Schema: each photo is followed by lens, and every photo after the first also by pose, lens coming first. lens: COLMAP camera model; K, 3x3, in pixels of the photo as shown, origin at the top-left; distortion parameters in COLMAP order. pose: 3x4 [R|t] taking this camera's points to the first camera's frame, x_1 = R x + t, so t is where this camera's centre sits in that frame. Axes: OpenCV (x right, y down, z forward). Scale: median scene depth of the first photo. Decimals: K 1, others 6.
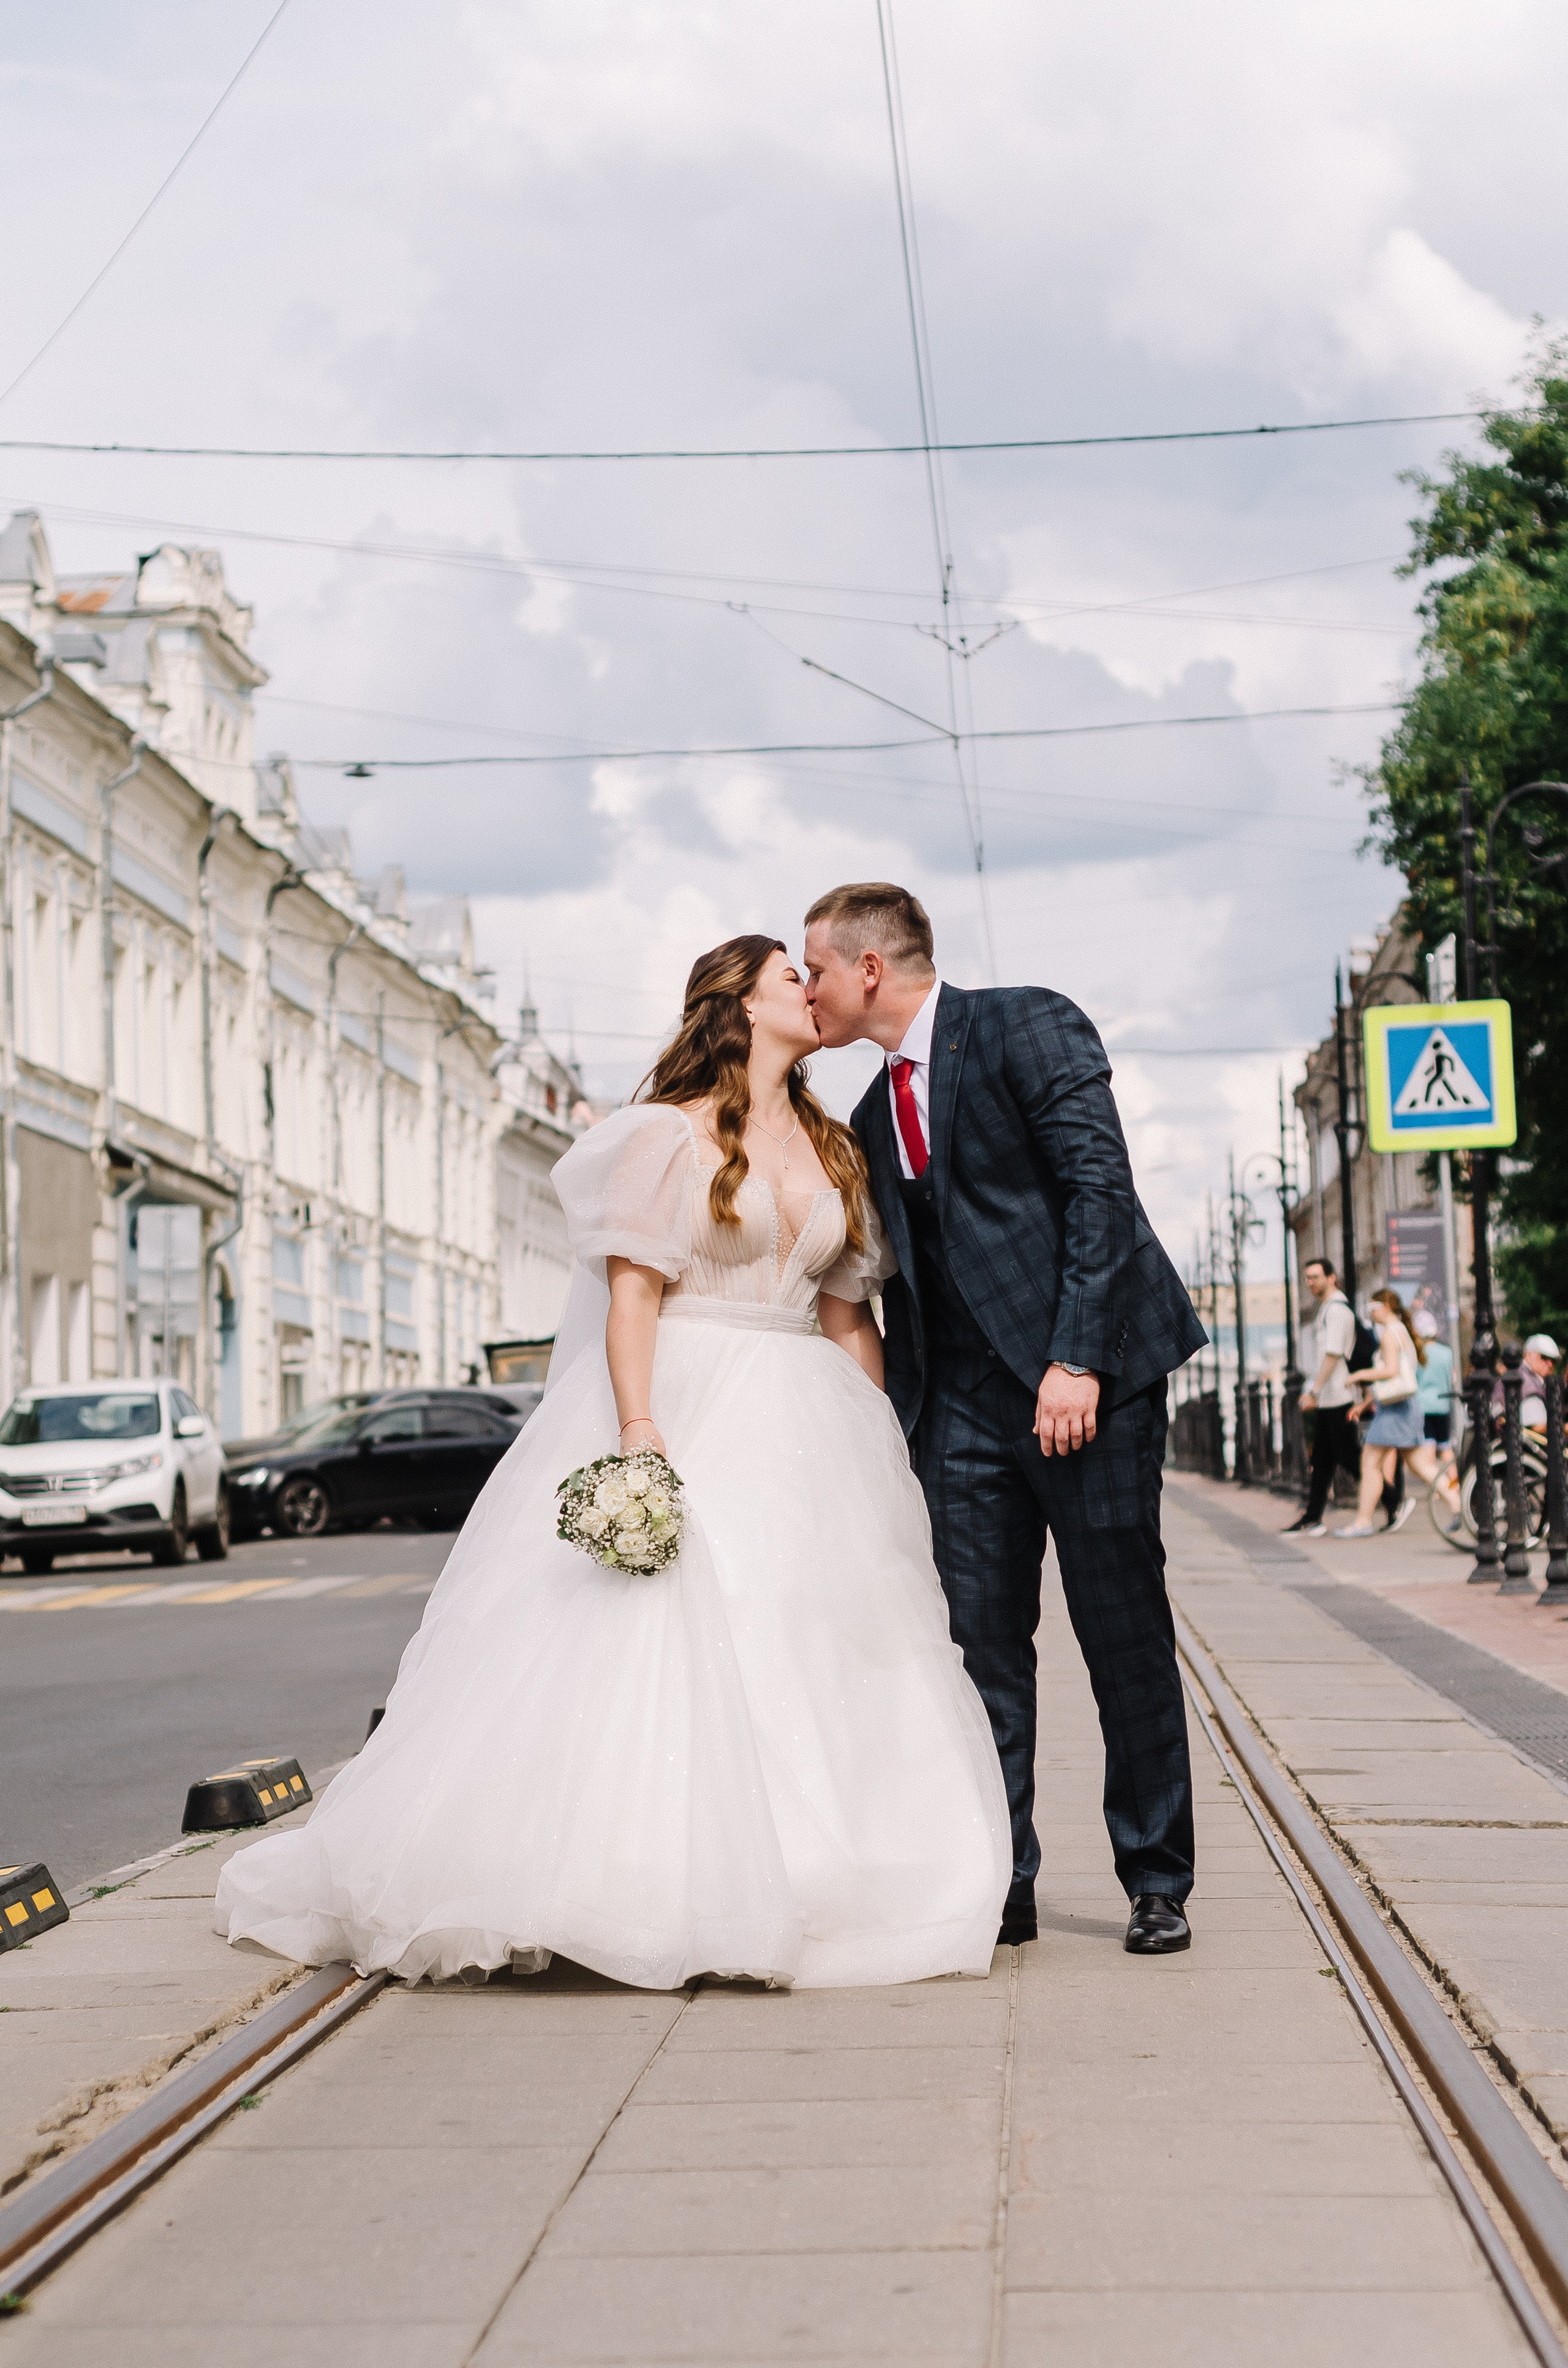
lens RADIAL K [[5138.2, 0, 784.0], [0, 5138.2, 1184.0], [0, 0, 1]] dist [0.010374, -0.258077]
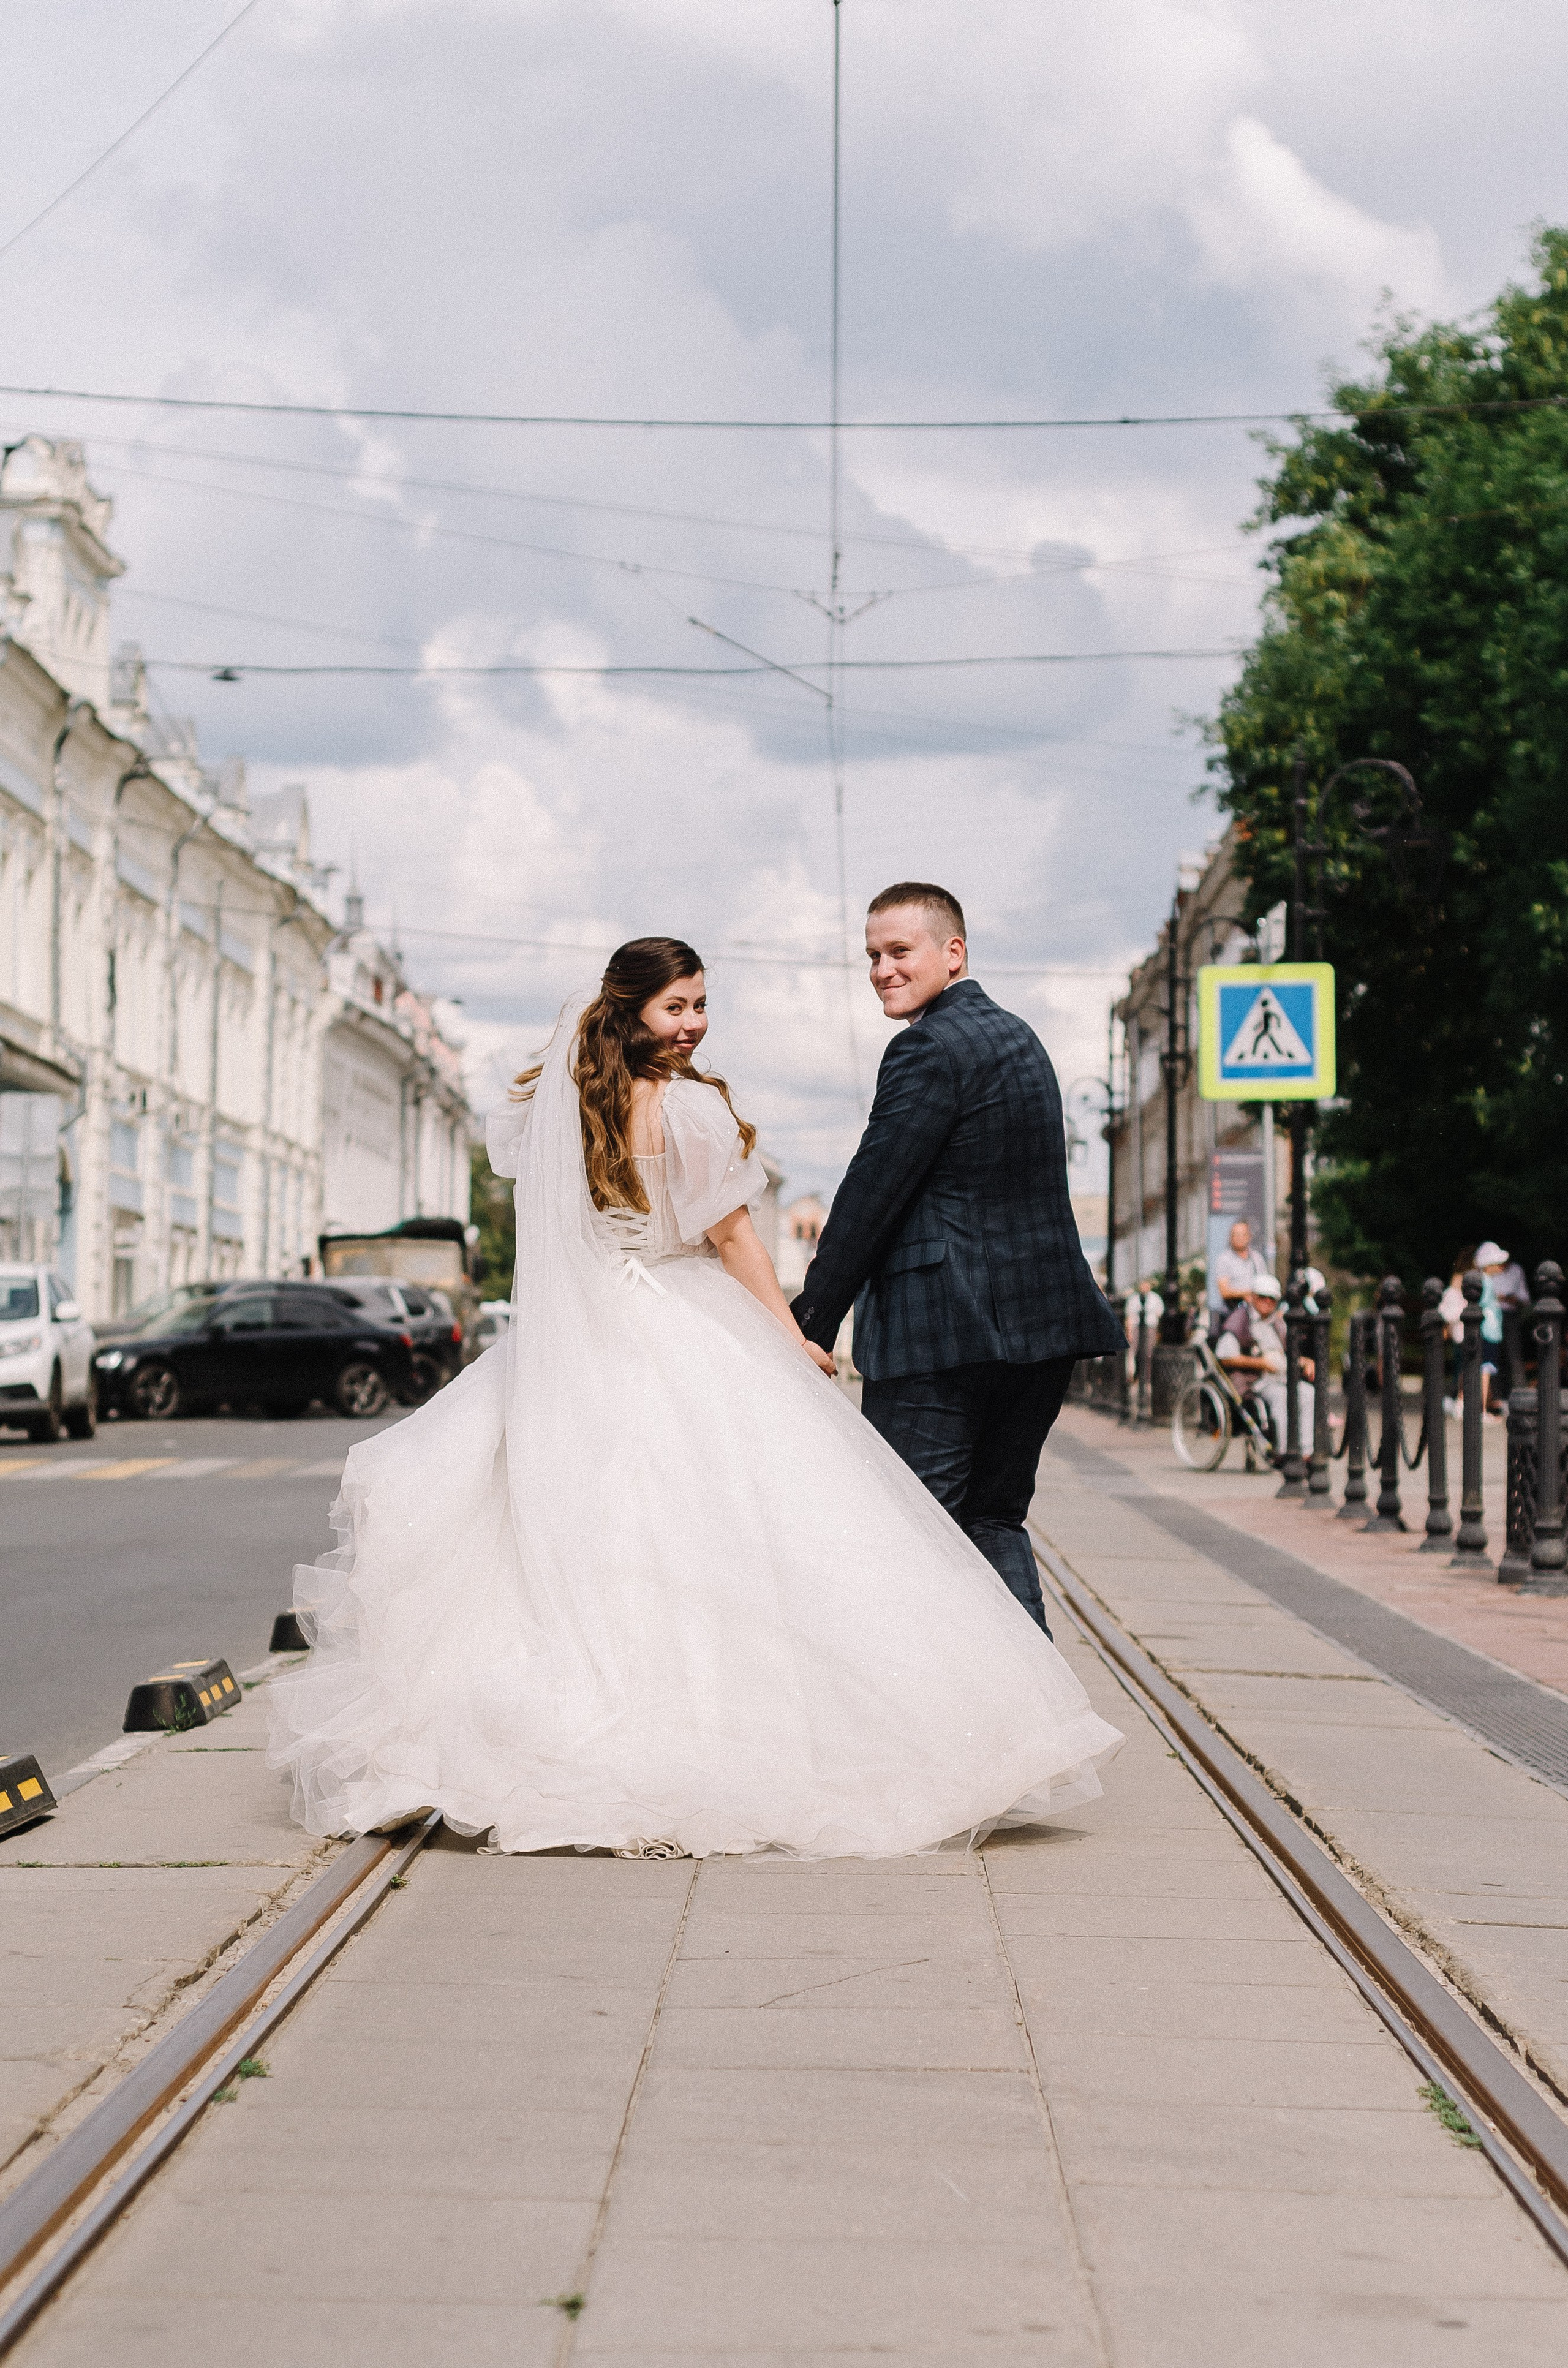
lens RADIAL K [[5261.4, 0, 784.0], [0, 5261.4, 1184.0], [0, 0, 1]] dist [-0.026880, 0.399909]
pose [[0.998648, 0.035857, 0.037646, -0.006784], [-0.036611, 0.999139, 0.019523, -0.003192], [-0.036914, -0.020875, 0.999100, -0.048834]]
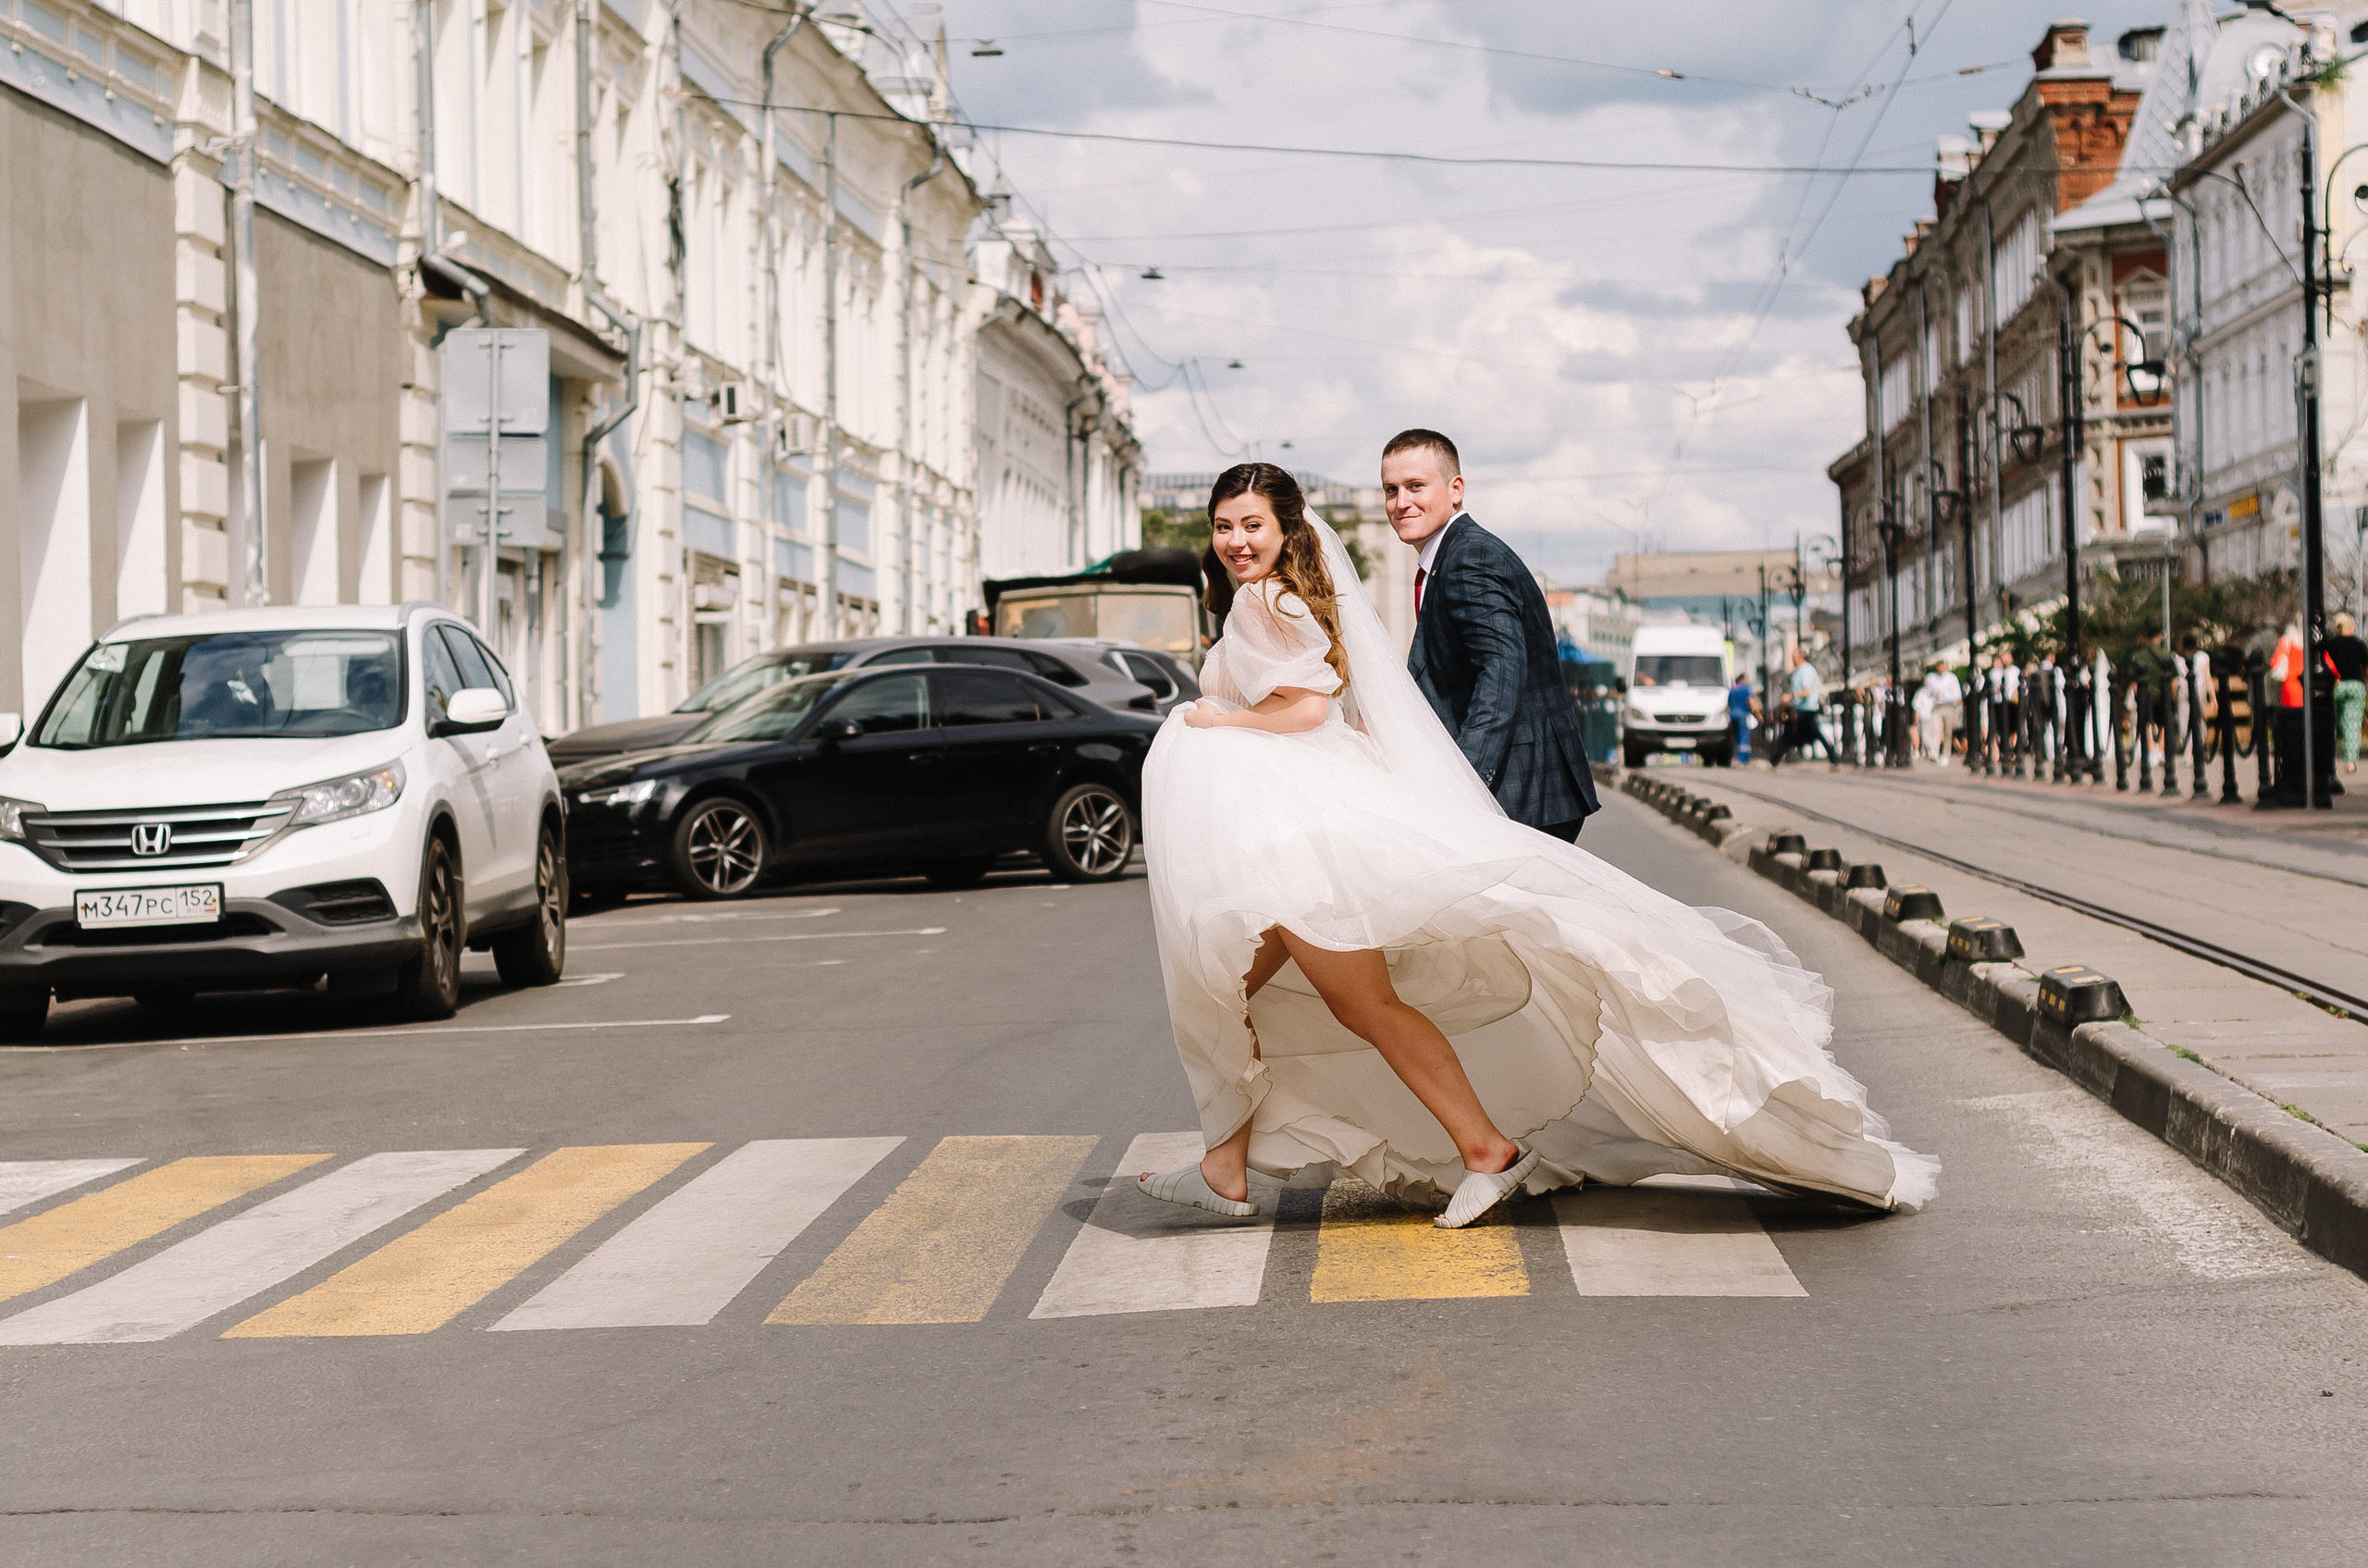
lens RADIAL K [[5261.7, 0, 1184.0], [0, 5261.7, 784.0], [0, 0, 1]] dist [-0.026880, 0.399909]
pose [[0.999938, 0.009083, -0.006470, -0.030900], [-0.008655, 0.997947, 0.063455, 0.015011], [0.007034, -0.063395, 0.997964, 0.336013]]
